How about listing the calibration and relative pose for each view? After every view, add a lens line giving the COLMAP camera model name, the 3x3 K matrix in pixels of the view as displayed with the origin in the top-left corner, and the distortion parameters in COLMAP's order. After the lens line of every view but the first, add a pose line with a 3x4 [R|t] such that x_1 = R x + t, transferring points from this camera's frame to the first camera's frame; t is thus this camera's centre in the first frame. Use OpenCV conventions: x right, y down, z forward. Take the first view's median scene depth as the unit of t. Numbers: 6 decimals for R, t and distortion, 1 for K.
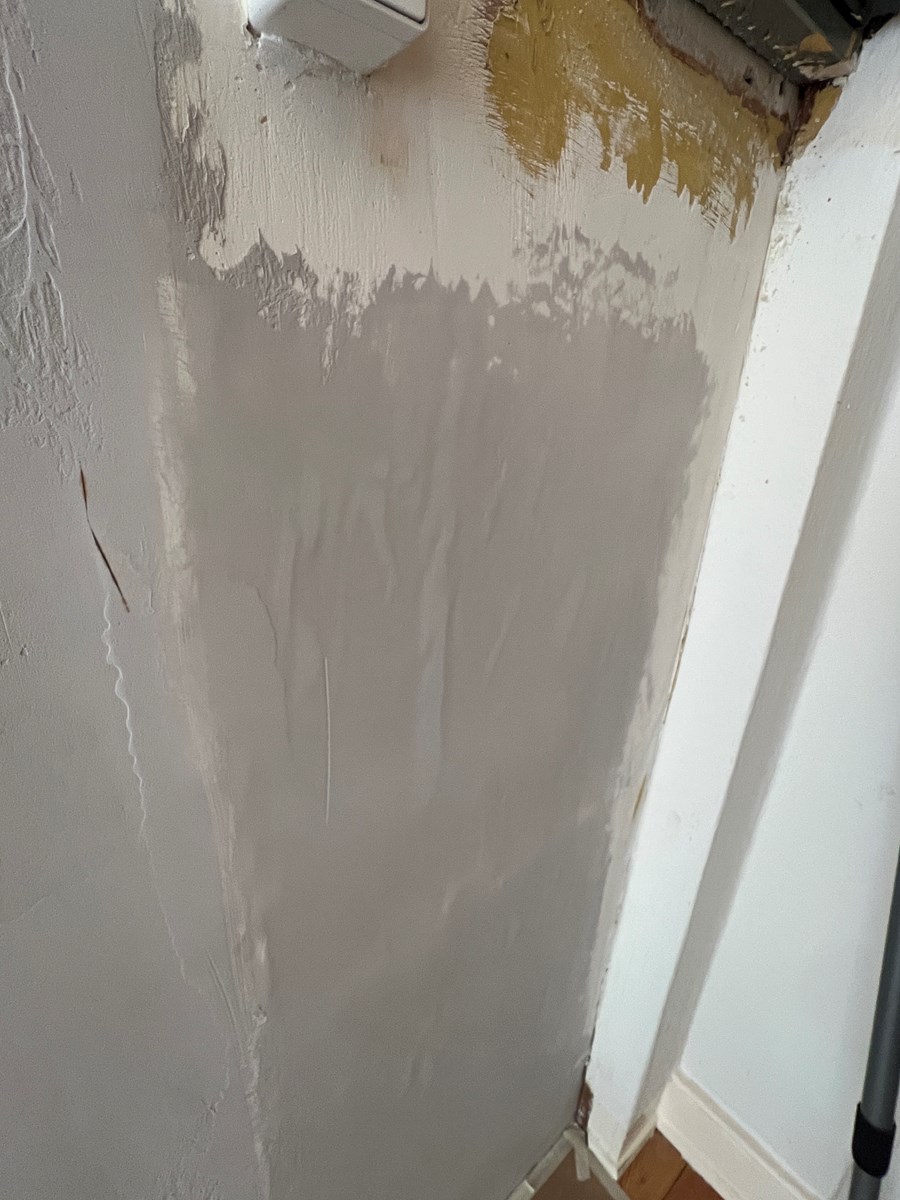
lens RADIAL K [[564.4, 0, 450.0], [0, 564.4, 600.0], [0, 0, 1]] dist [0.001262, -0.000009]
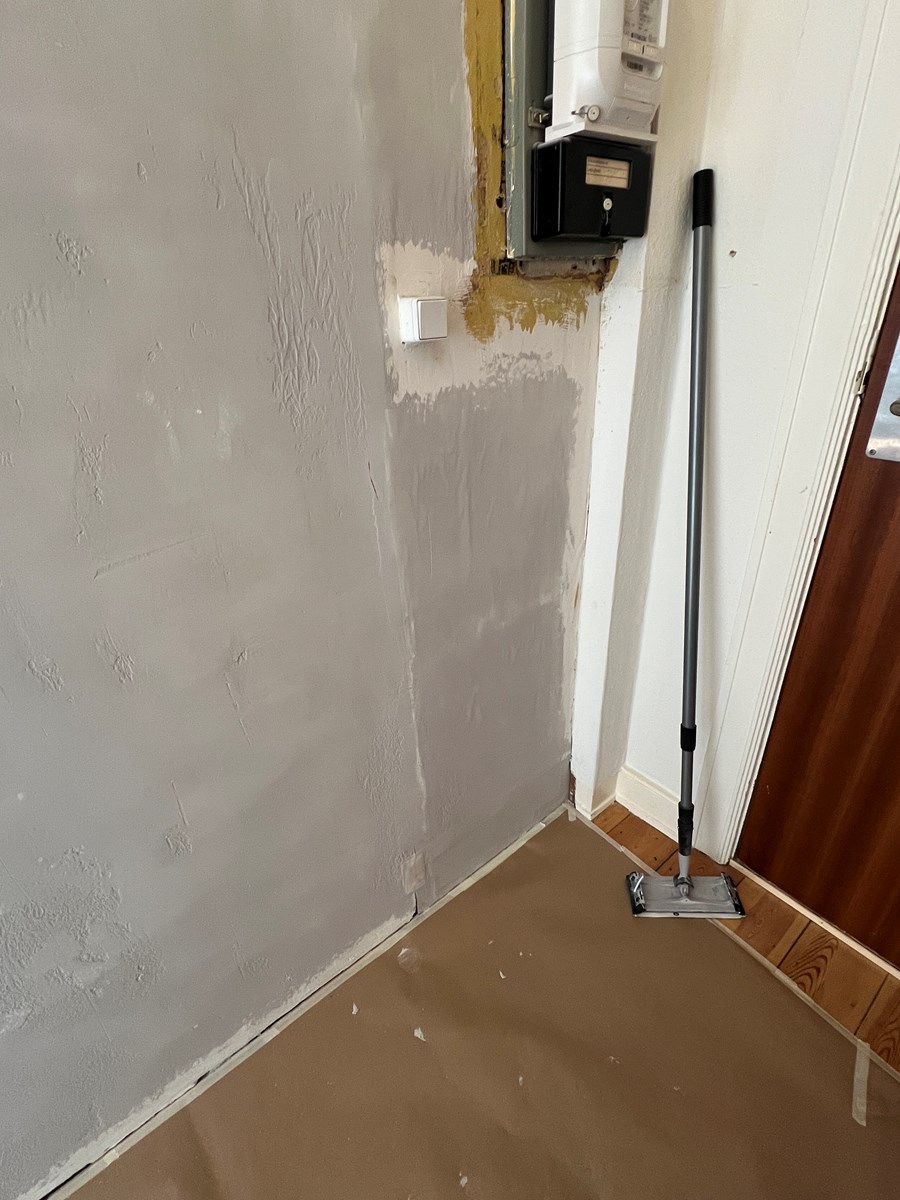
lens RADIAL K [[564.4, 0, 450.0], [0, 564.4, 600.0], [0, 0, 1]] dist [0.001262, -0.000009]
pose [[0.994511, -0.078668, -0.068982, 0.057462], [0.085661, 0.990767, 0.105085, 0.214160], [0.060078, -0.110418, 0.992068, -1.780863]]
